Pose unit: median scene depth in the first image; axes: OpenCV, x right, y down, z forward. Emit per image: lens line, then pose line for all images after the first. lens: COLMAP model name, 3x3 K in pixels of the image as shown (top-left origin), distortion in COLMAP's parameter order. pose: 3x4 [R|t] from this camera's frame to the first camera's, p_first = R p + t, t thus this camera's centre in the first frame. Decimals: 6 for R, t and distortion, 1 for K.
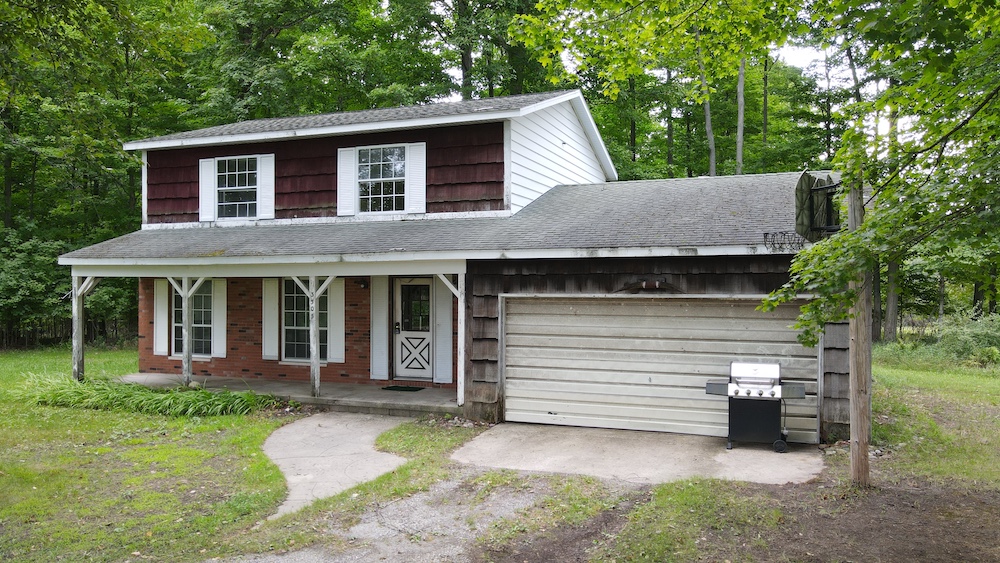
lens RADIAL K [[742.2, 0, 500.0], [0, 742.2, 281.5], [0, 0, 1]] dist [0.003436, 0.010585]
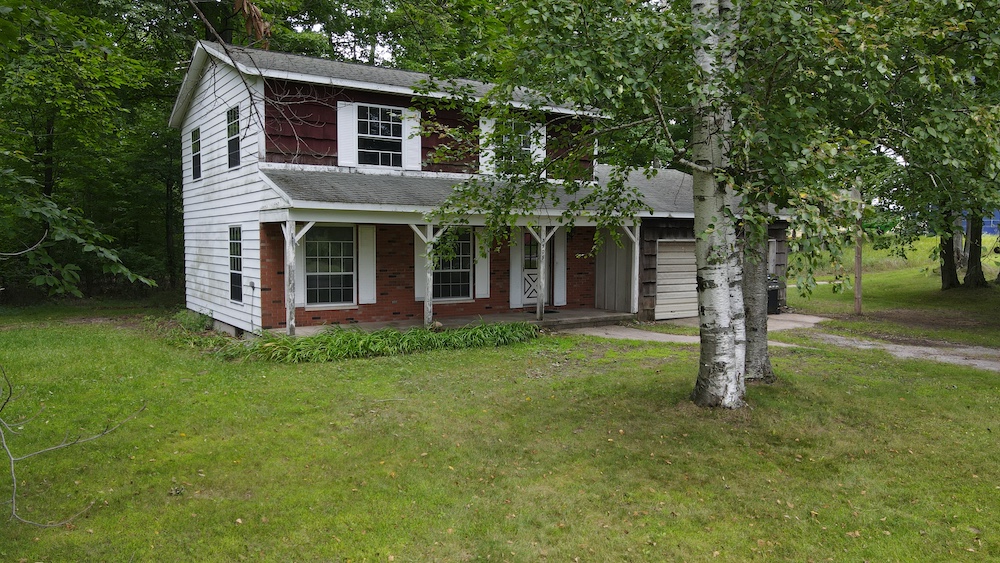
lens RADIAL K [[742.2, 0, 500.0], [0, 742.2, 281.5], [0, 0, 1]] dist [0.003436, 0.010585]
pose [[0.573843, -0.045537, 0.817698, -1.130623], [-0.007144, 0.998137, 0.060599, 0.009725], [-0.818934, -0.040615, 0.572448, 0.281242]]
